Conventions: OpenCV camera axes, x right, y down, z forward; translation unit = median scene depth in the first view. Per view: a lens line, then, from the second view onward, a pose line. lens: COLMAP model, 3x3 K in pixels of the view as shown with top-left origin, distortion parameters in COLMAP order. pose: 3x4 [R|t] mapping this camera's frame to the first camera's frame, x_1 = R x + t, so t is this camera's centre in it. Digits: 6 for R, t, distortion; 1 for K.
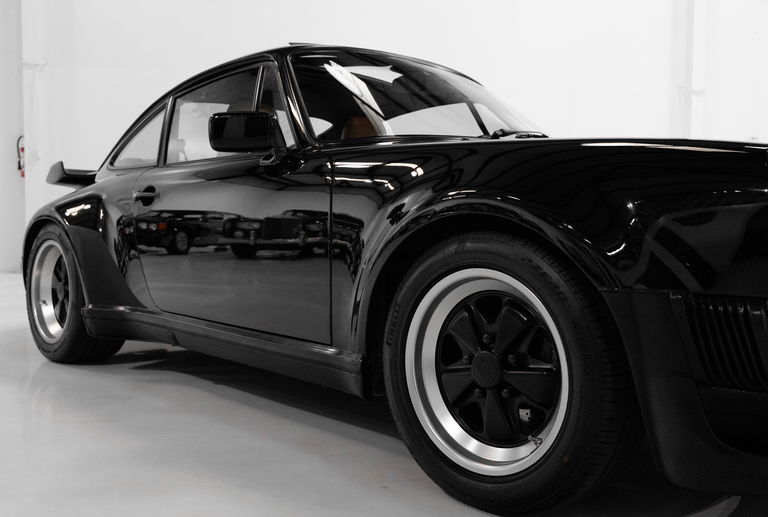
lens RADIAL K [[768.1, 0, 383.0], [0, 768.1, 256.0], [0, 0, 1]] dist [-0.005734, 0.000000]
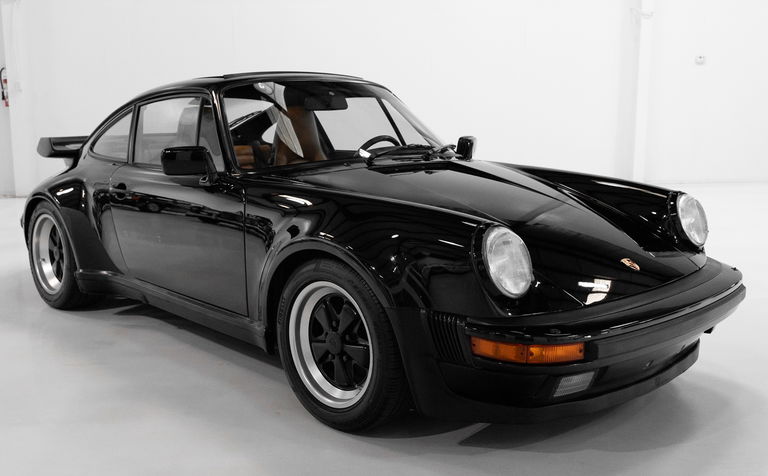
lens RADIAL K [[782.9, 0, 385.4], [0, 782.9, 240.1], [0, 0, 1]] dist [0.004108, 0.000000]
pose [[0.999880, -0.010531, 0.011328, 0.123239], [0.009042, 0.992205, 0.124286, -0.146361], [-0.012548, -0.124168, 0.992182, -0.325576]]
